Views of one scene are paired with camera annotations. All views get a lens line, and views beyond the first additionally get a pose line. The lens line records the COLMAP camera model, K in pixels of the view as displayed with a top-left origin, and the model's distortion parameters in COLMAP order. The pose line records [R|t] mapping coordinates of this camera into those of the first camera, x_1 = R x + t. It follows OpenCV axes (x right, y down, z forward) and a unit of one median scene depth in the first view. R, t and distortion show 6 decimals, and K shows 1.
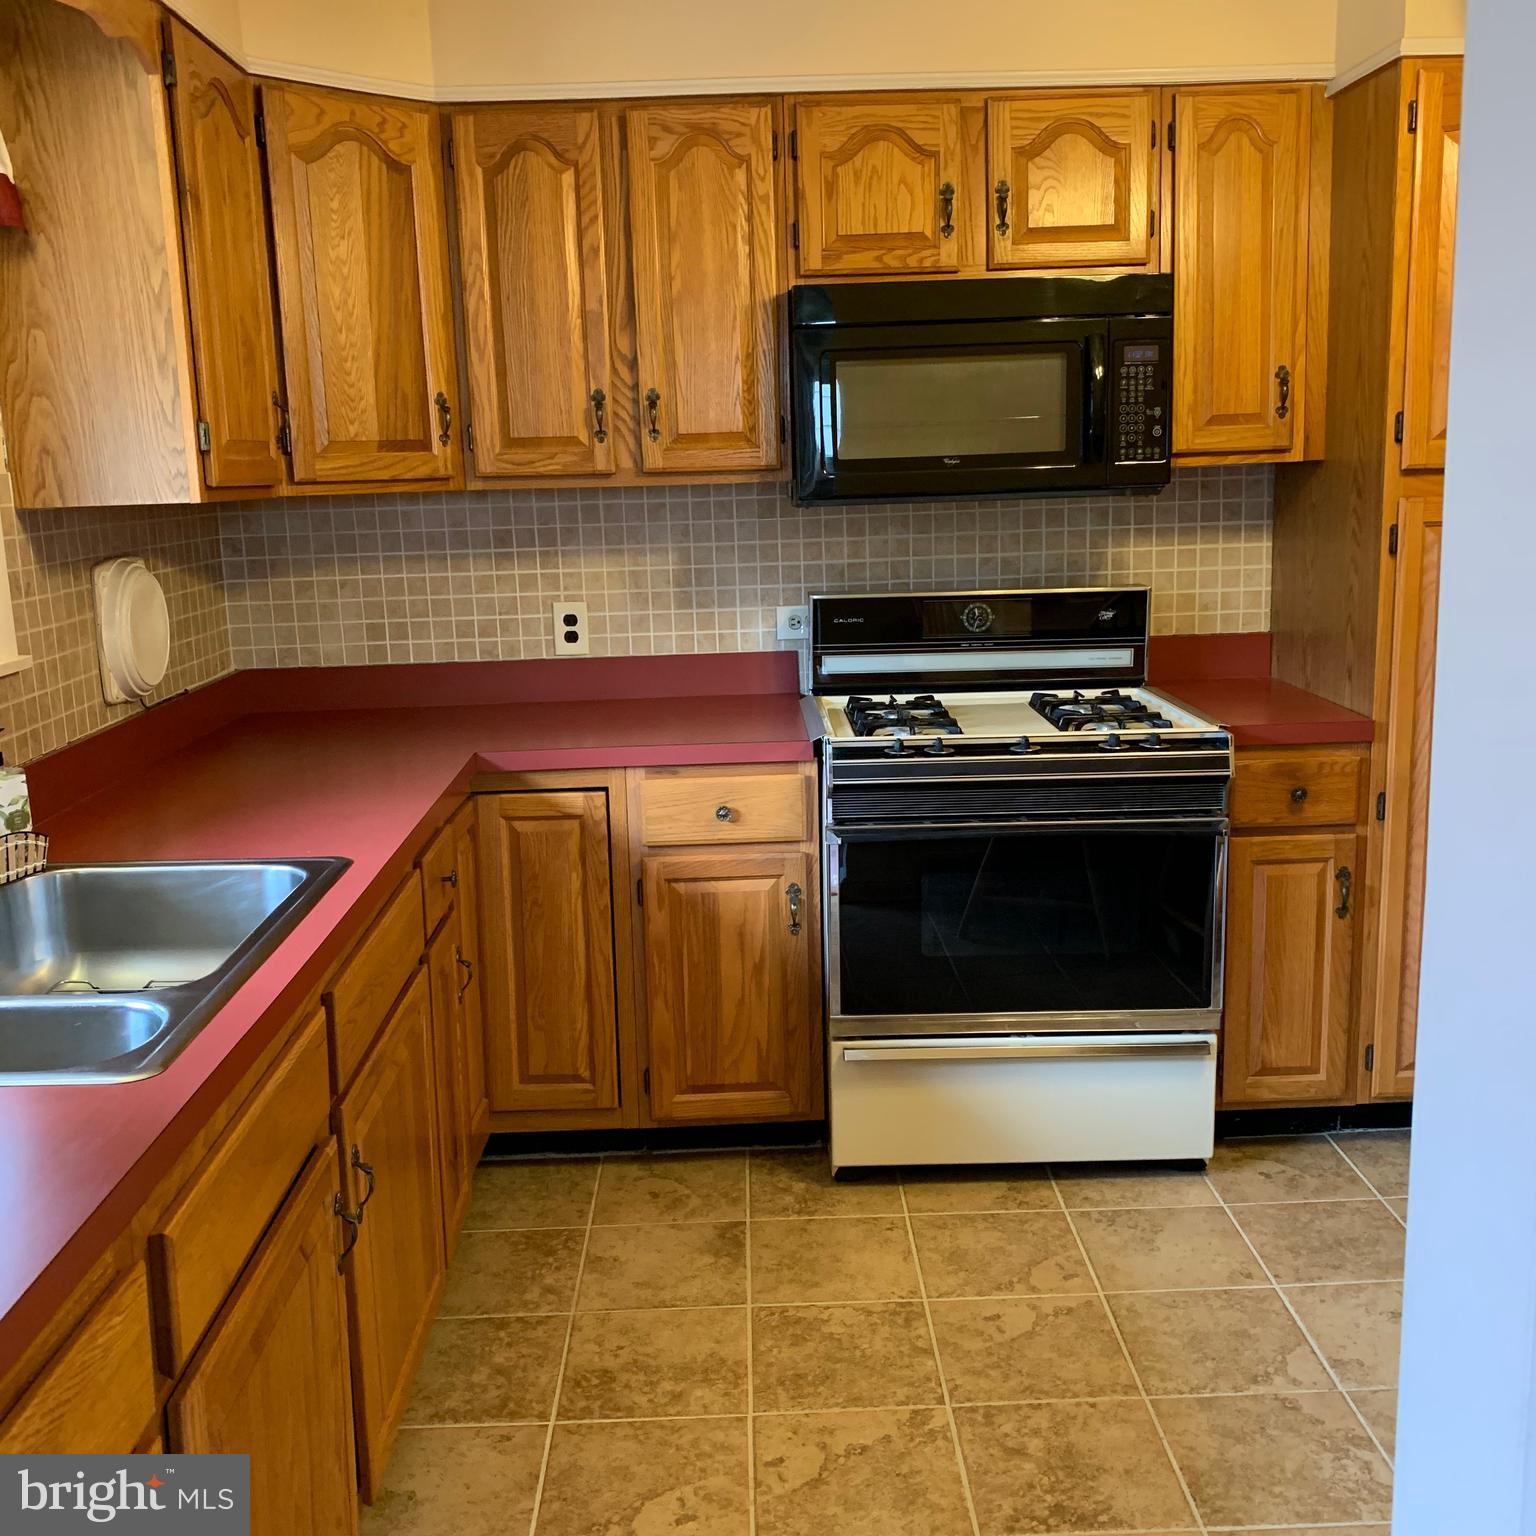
lens RADIAL K [[1581.0, 0, 773.4], [0, 1581.0, 759.5], [0, 0, 1]] dist [0.019176, 0.000000]
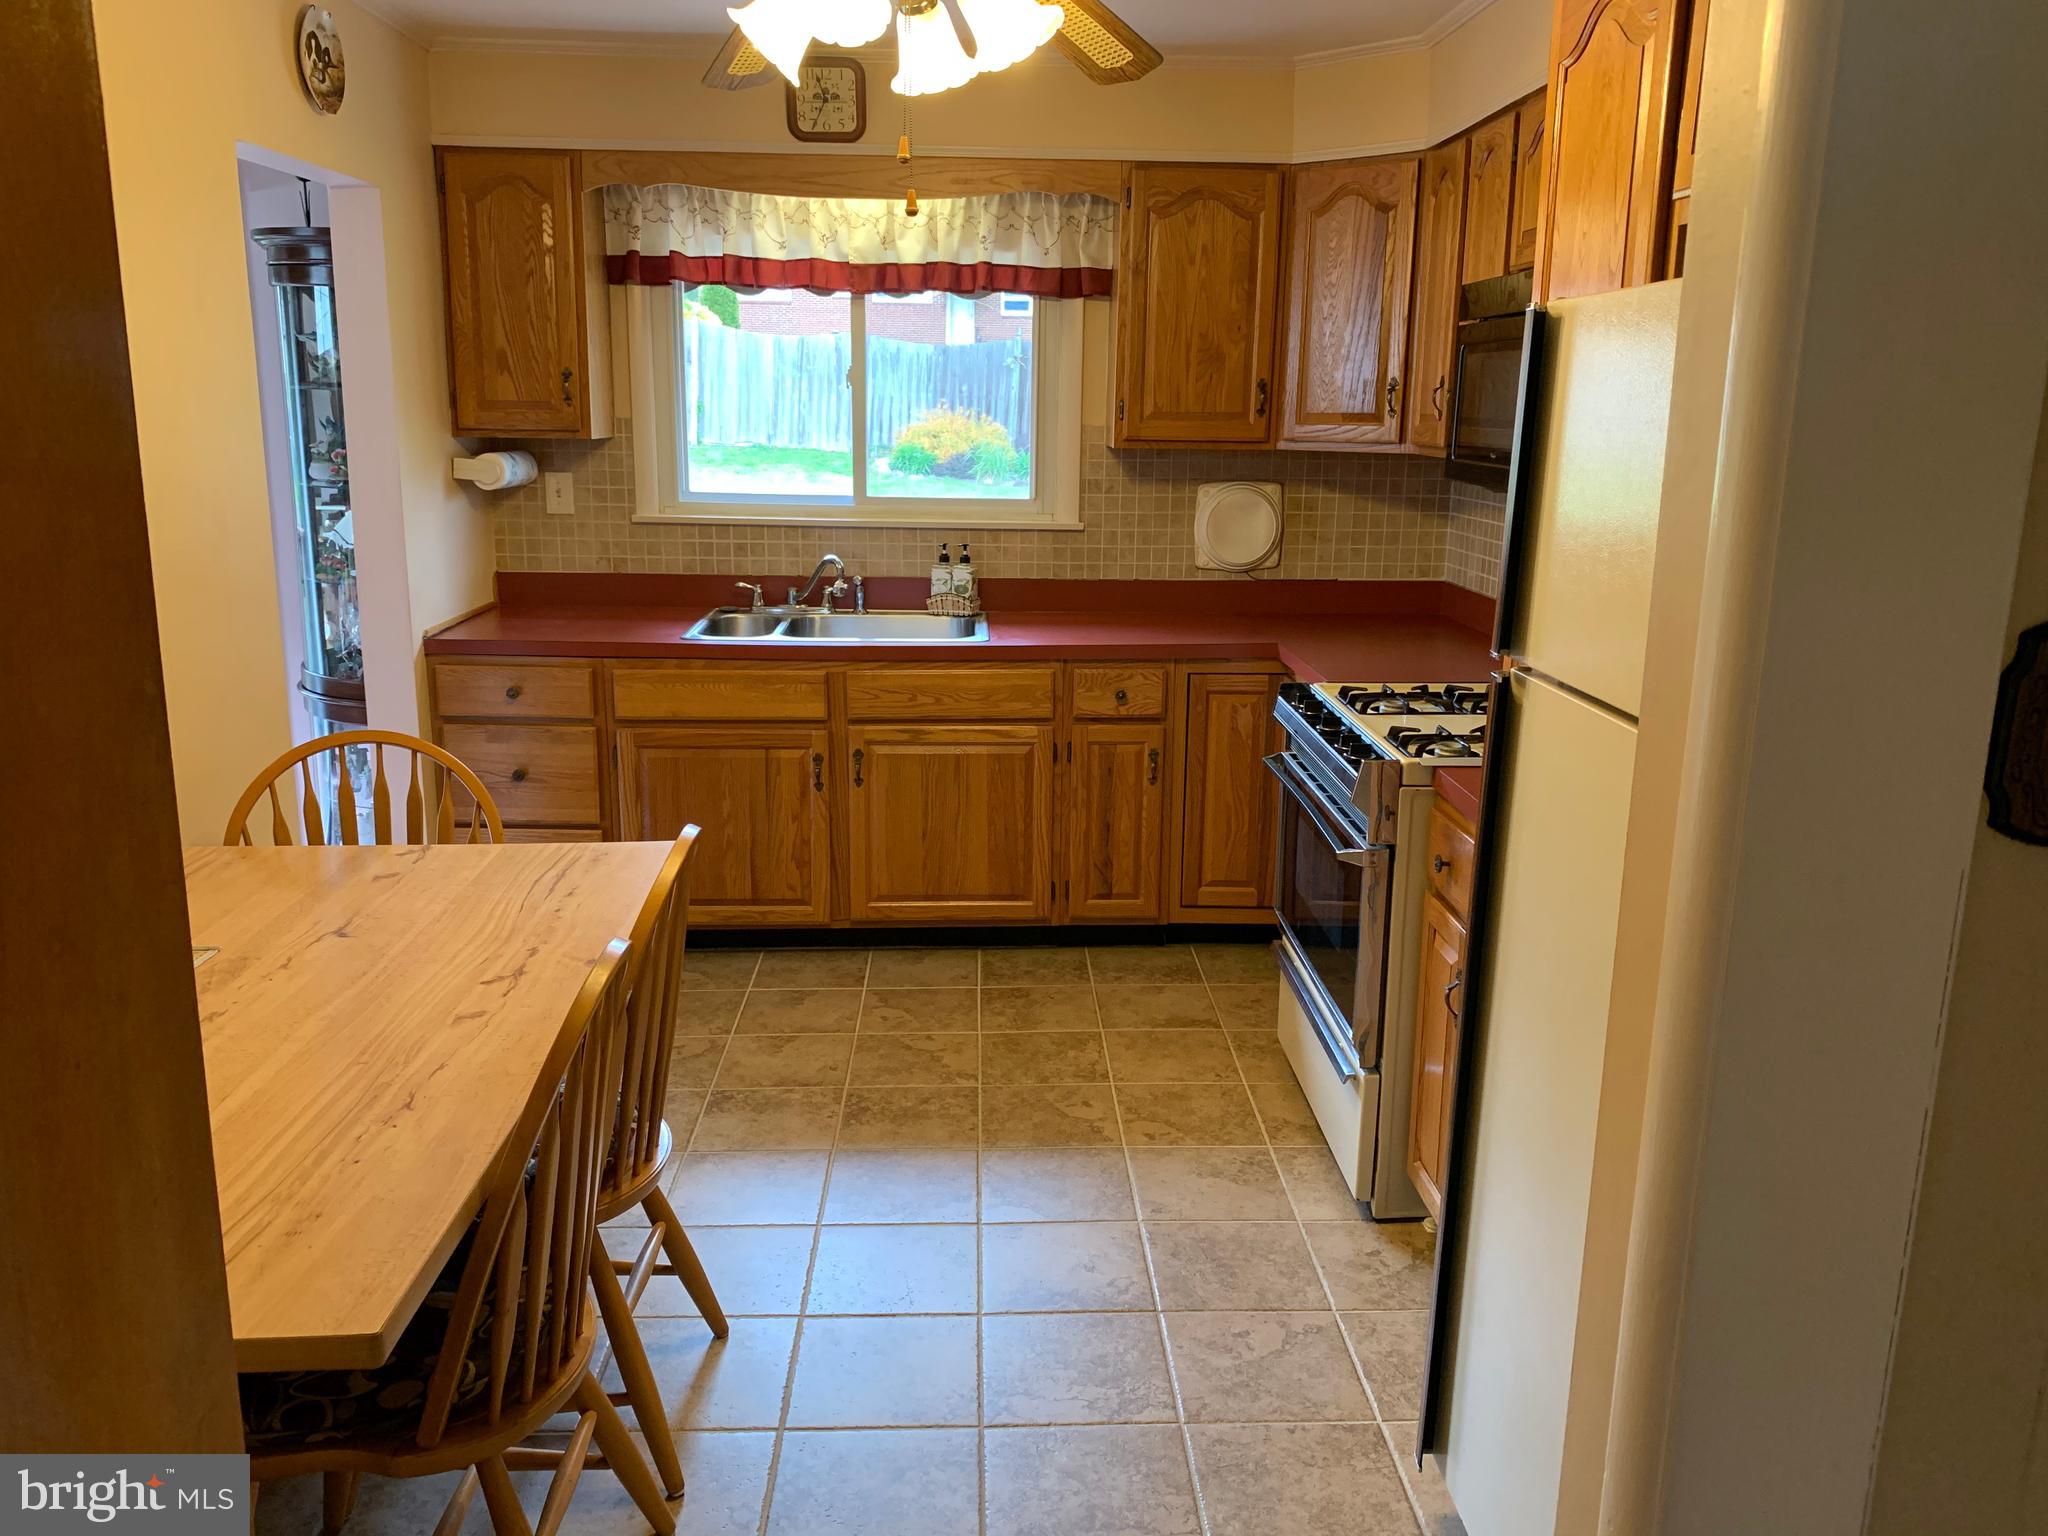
lens RADIAL K [[1578.9, 0, 1040.0], [0, 1578.9, 769.7], [0, 0, 1]] dist [0.033187, -0.050251]
pose [[0.007816, 0.255077, -0.966889, 1.155340], [-0.202098, 0.947368, 0.248294, -0.196551], [0.979334, 0.193465, 0.058956, 0.723452]]
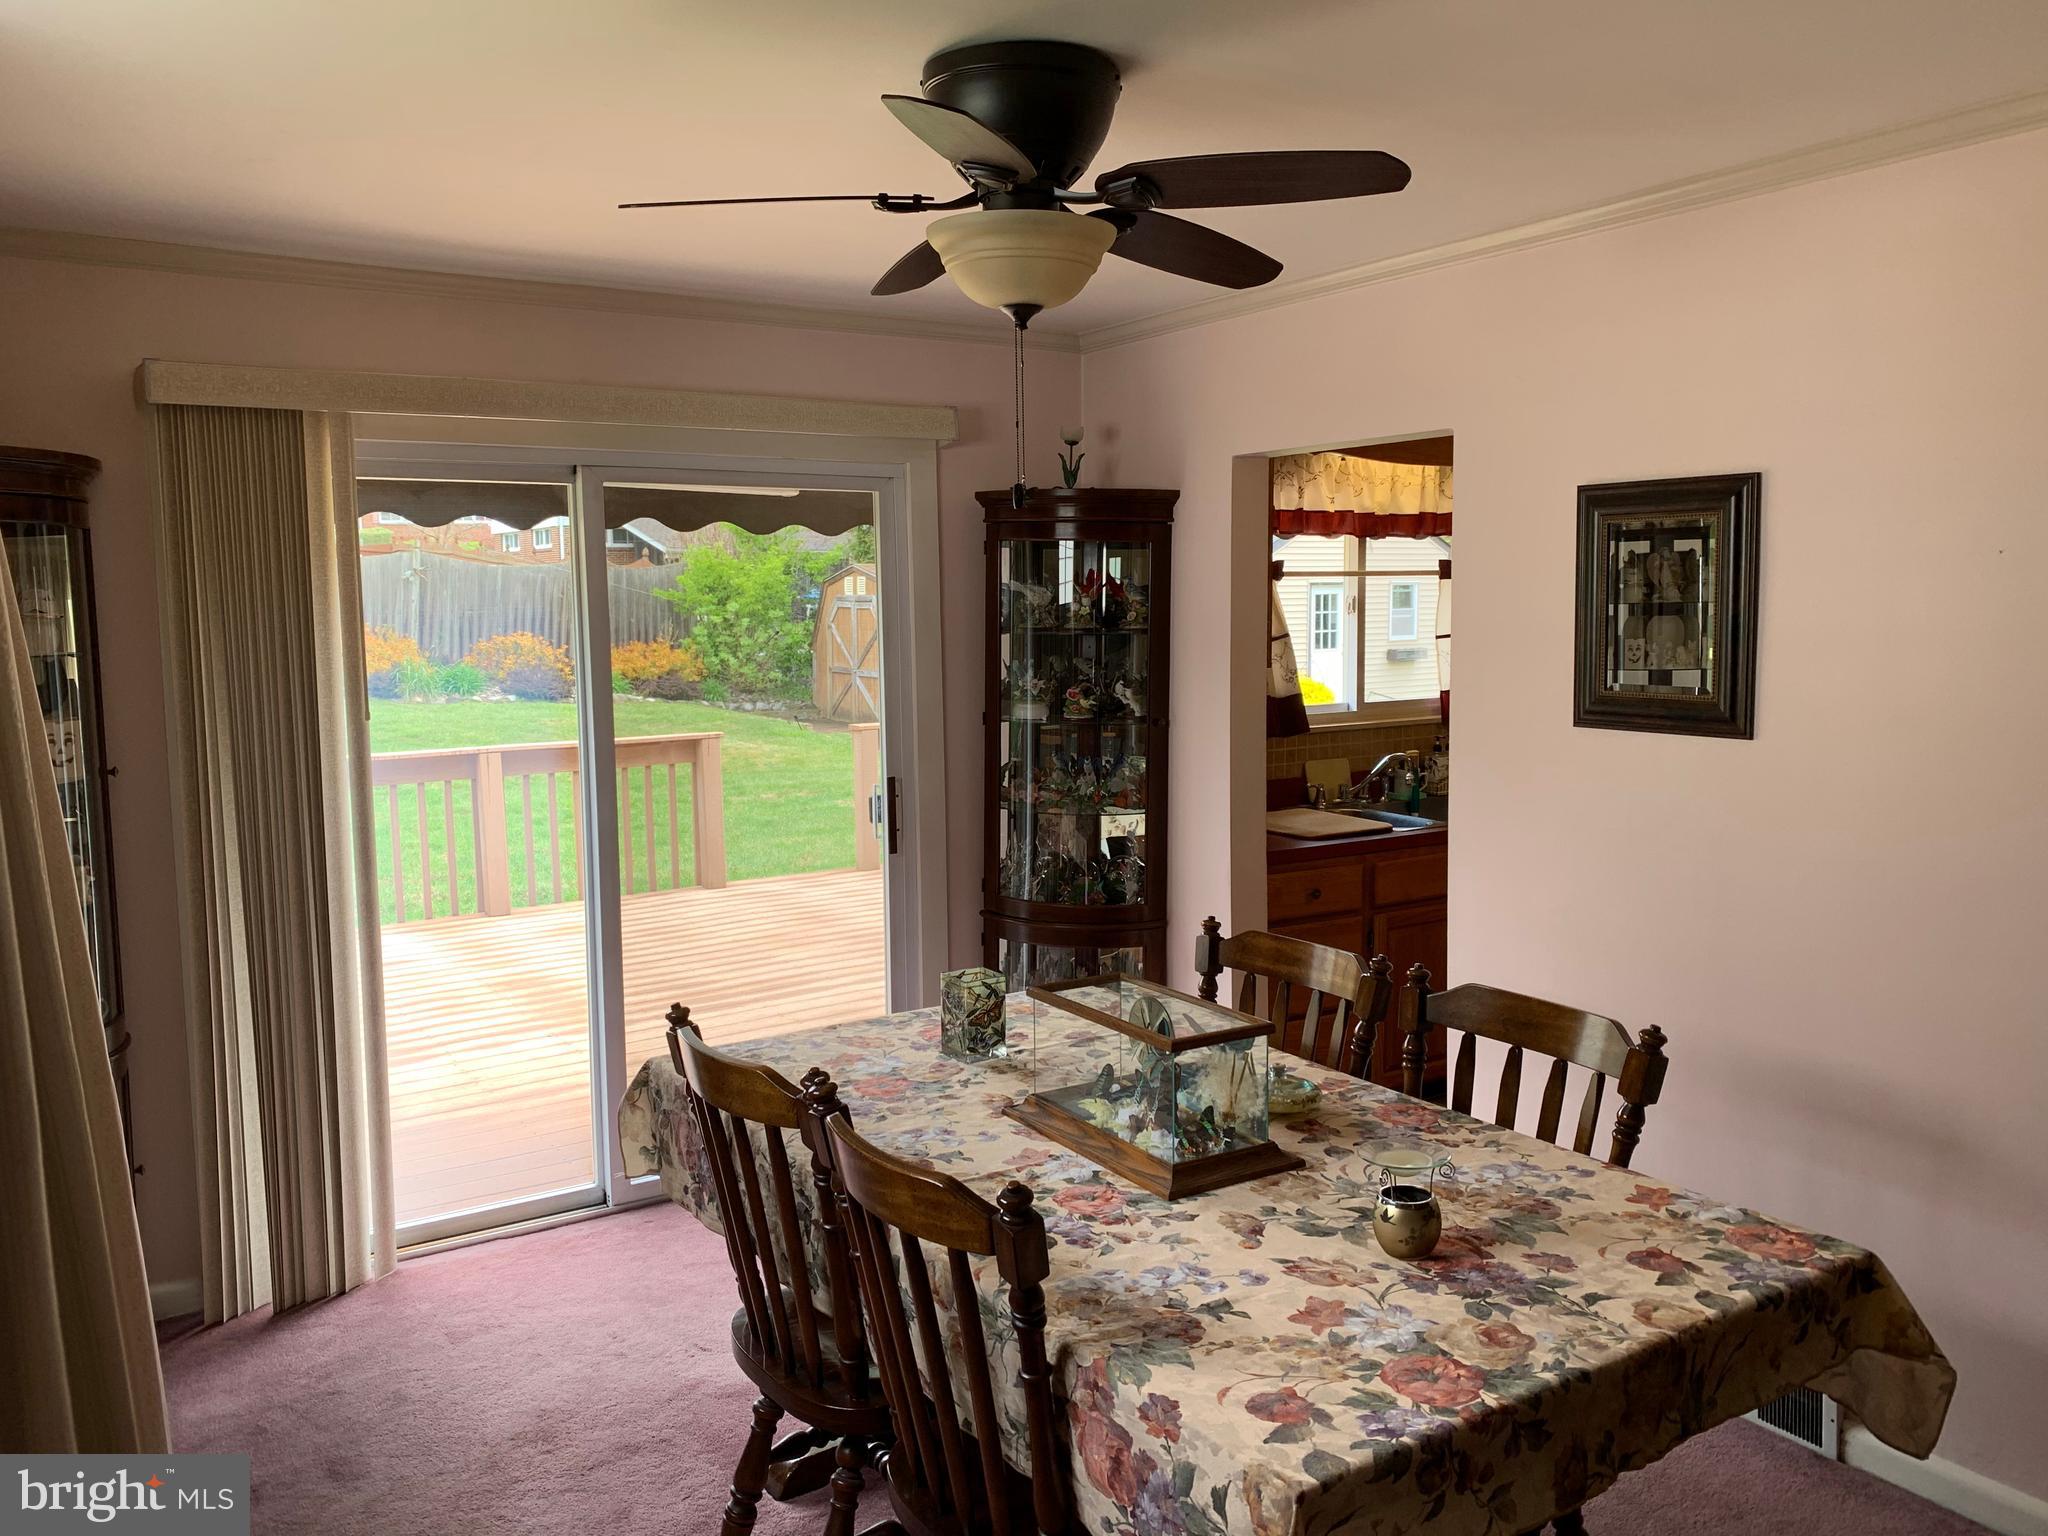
lens RADIAL K [[1578.9, 0, 1034.7], [0, 1578.9, 765.9], [0, 0, 1]] dist [0.033187, -0.050251]
pose [[0.518459, 0.110985, -0.847869, 0.952760], [-0.158828, 0.986786, 0.032048, 0.038845], [0.840222, 0.118050, 0.529236, -0.664556]]
